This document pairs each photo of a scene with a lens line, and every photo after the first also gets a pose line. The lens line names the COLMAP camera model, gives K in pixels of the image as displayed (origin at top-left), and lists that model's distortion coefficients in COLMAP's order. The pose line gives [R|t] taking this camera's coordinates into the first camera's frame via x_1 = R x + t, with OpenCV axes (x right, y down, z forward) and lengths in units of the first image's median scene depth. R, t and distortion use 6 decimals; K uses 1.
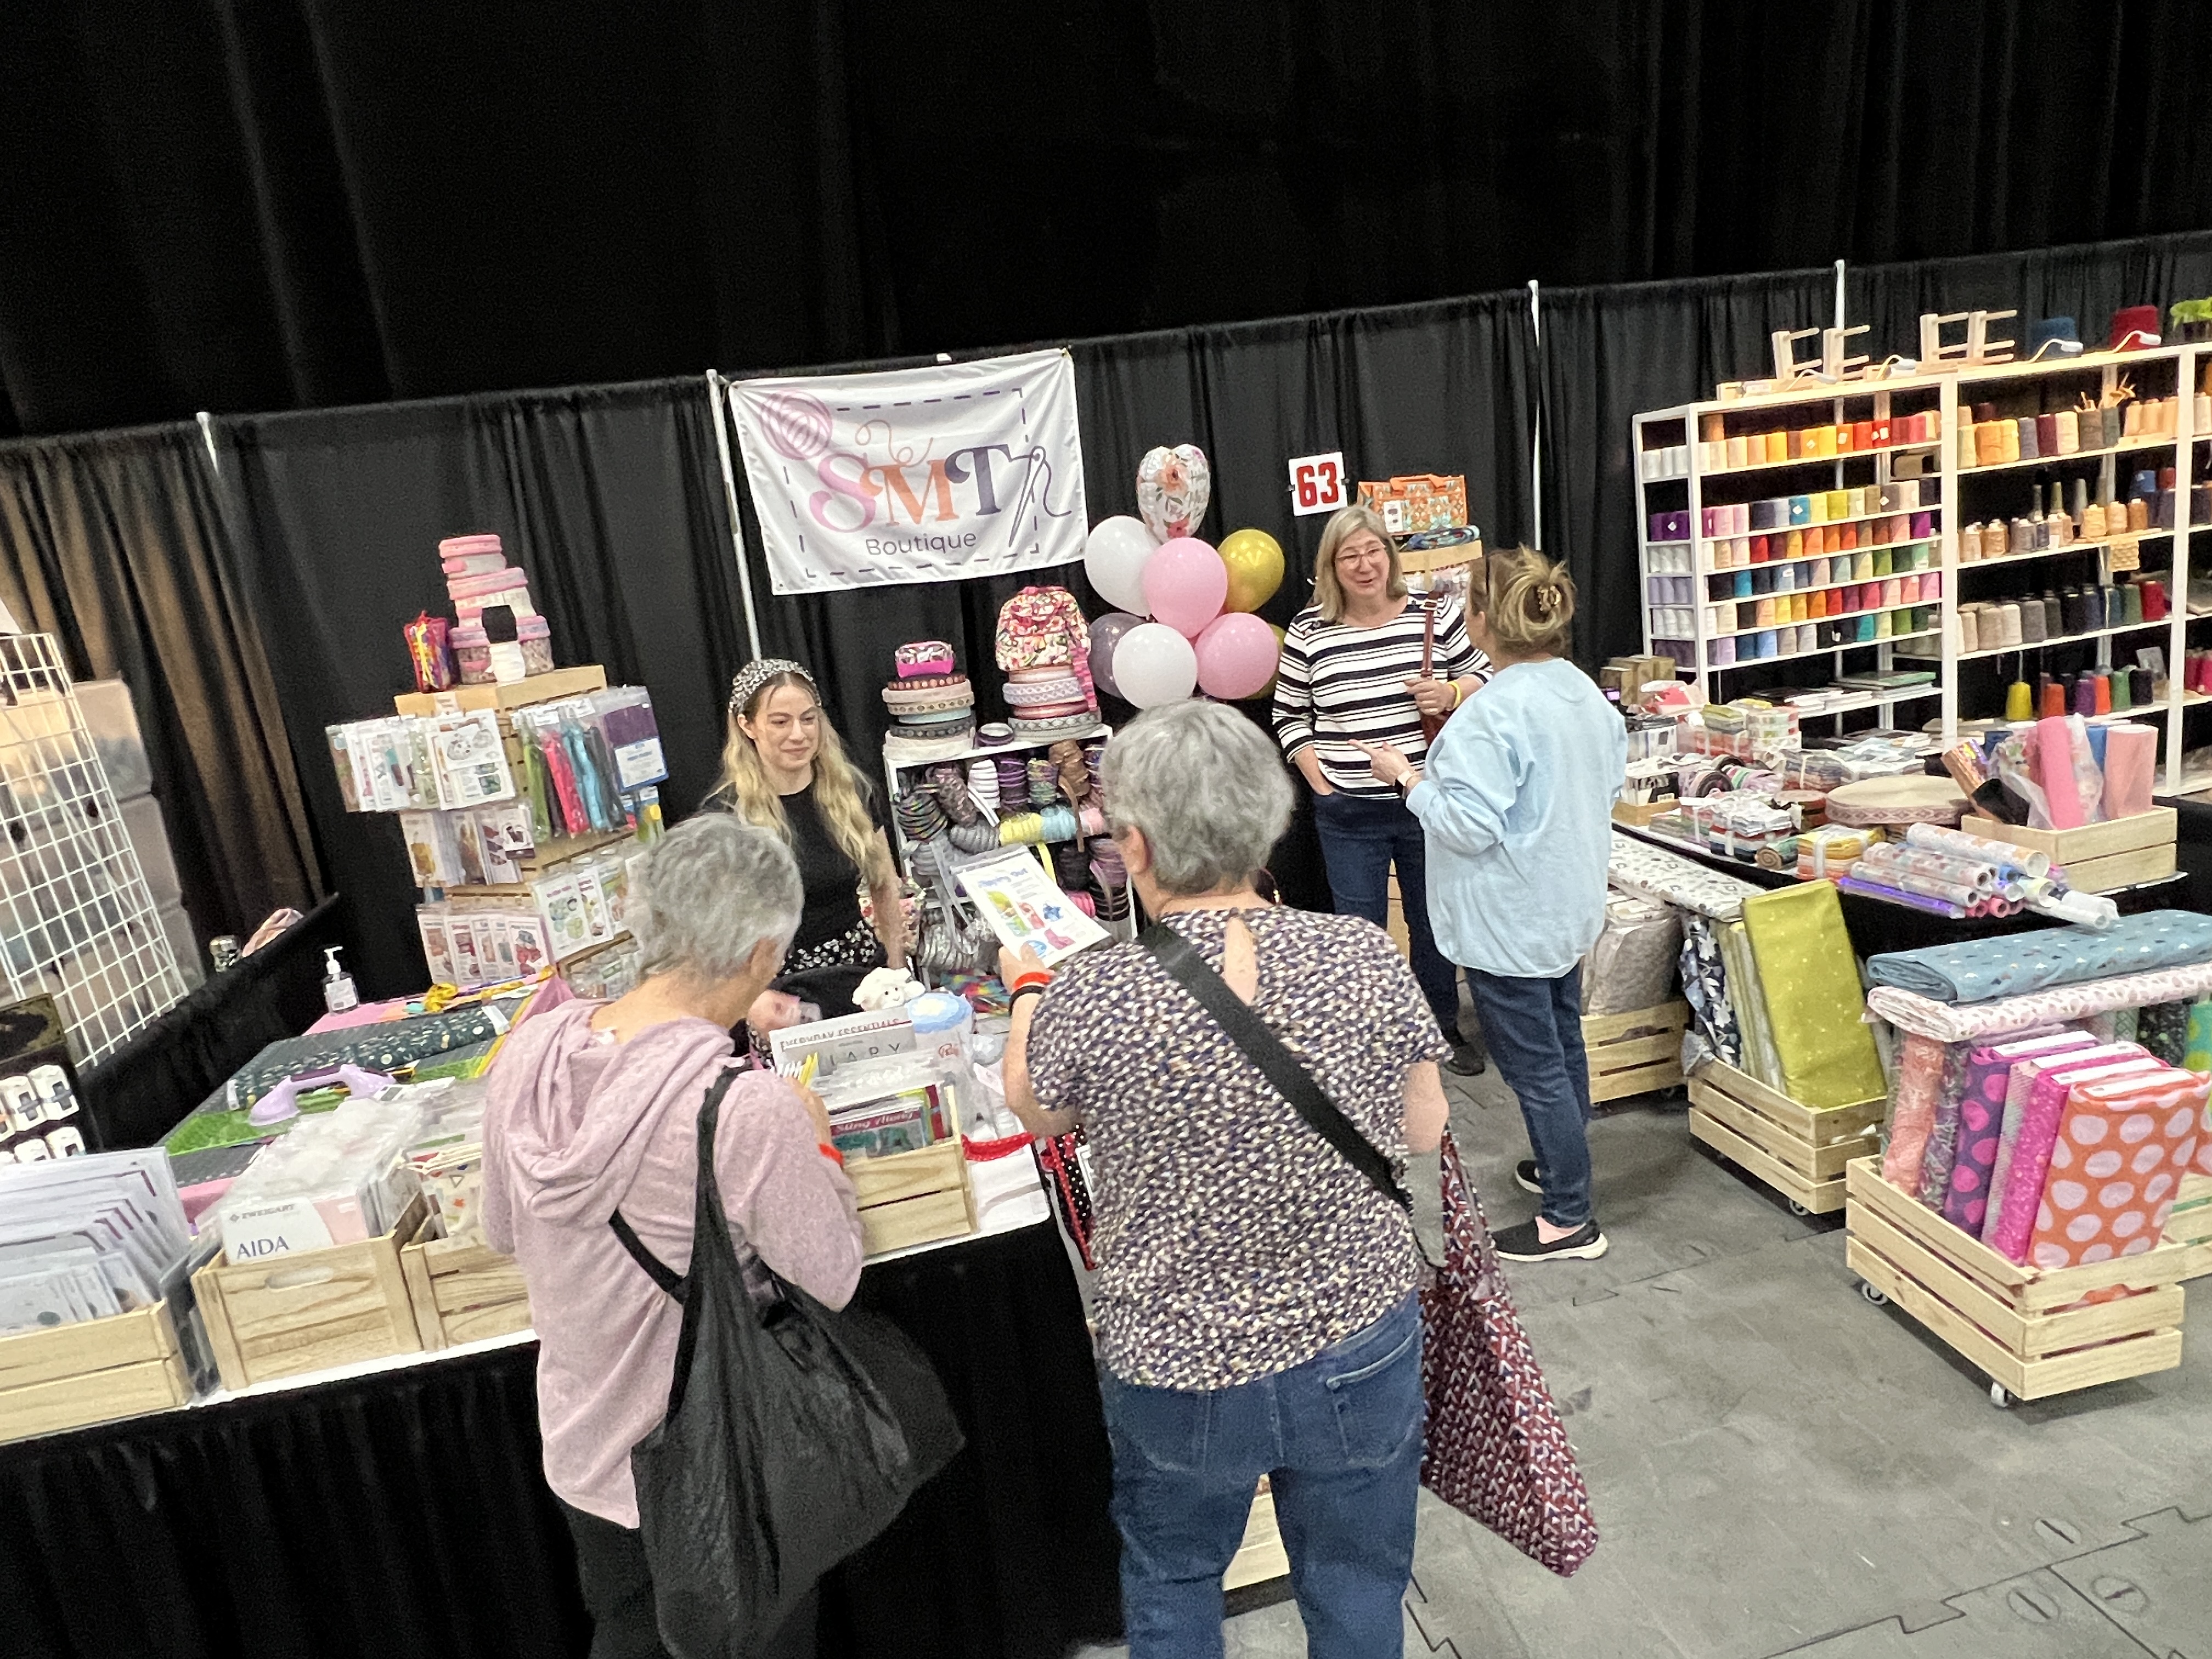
lens RADIAL K [[1339.7, 0, 1112.0], [0, 1339.7, 830.0], [0, 0, 1]] dist [0.001308, 0.001835]
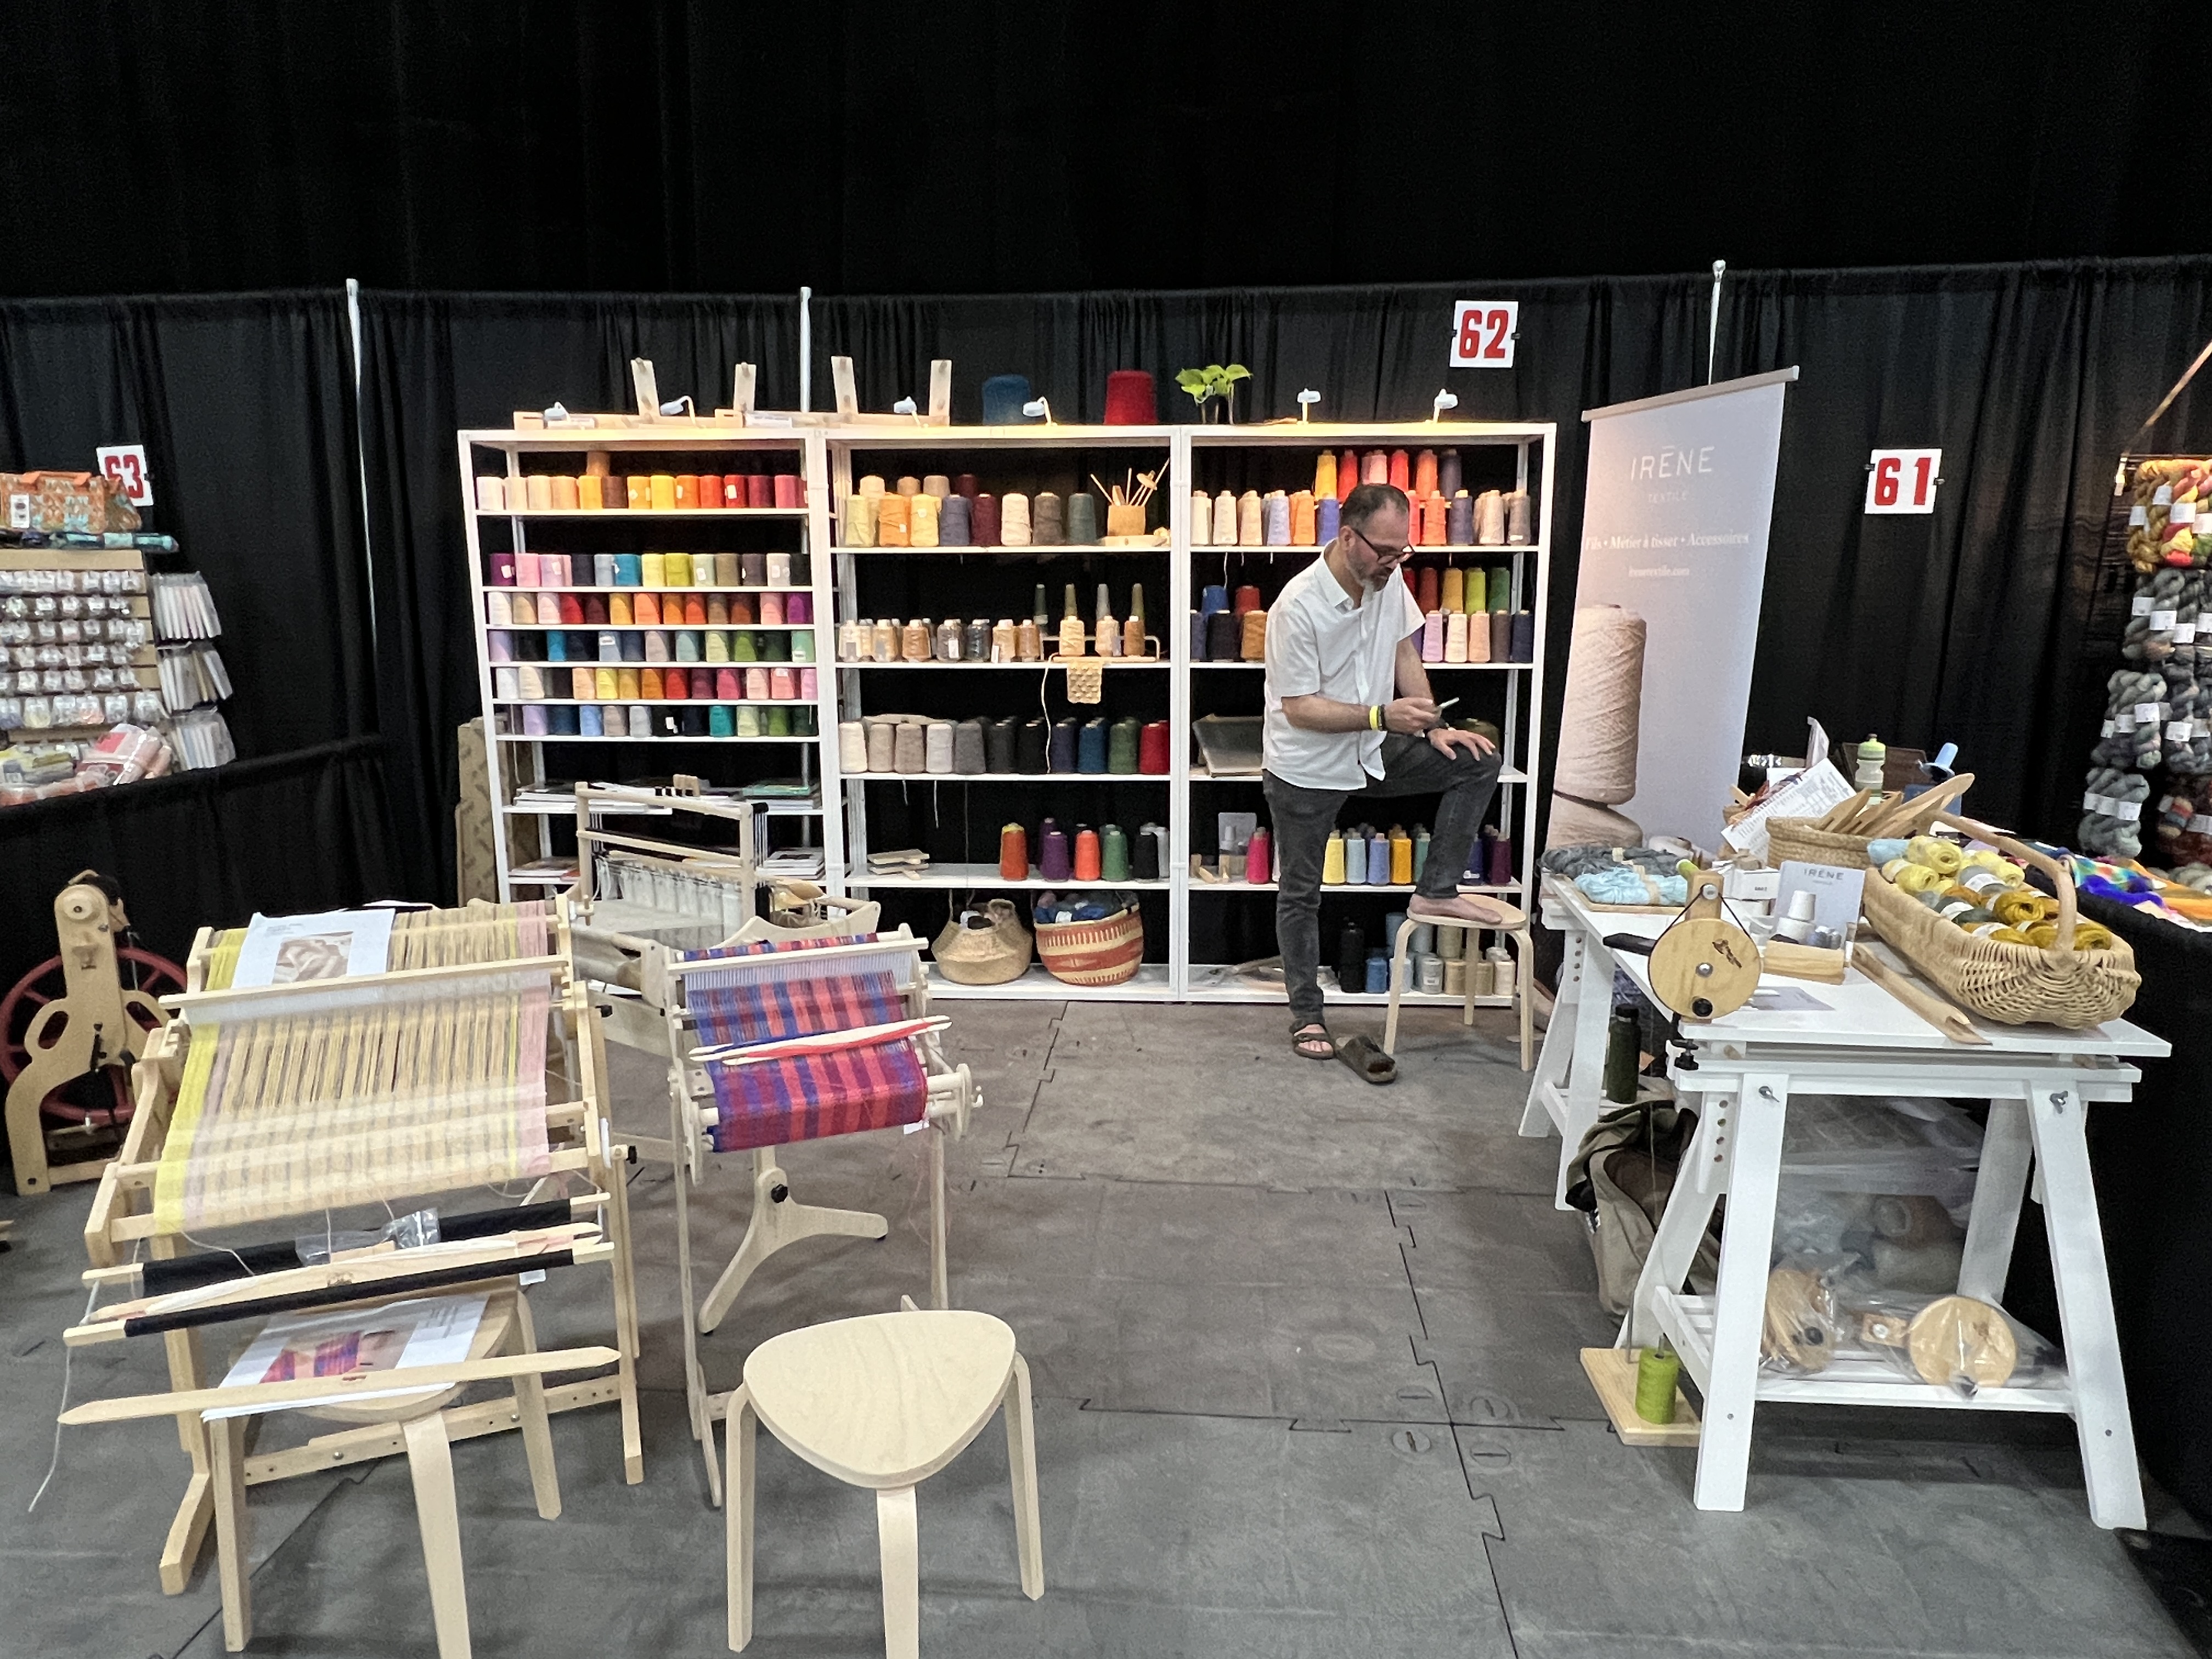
lens RADIAL K [[1339.7, 0, 1105.2], [0, 1339.7, 830.9], [0, 0, 1]] dist [0.001308, 0.001835]
pose [[0.950414, 0.173953, -0.257785, 1.046231], [-0.177524, 0.984070, 0.009545, -0.137023], [0.255339, 0.036692, 0.966155, 0.258461]]
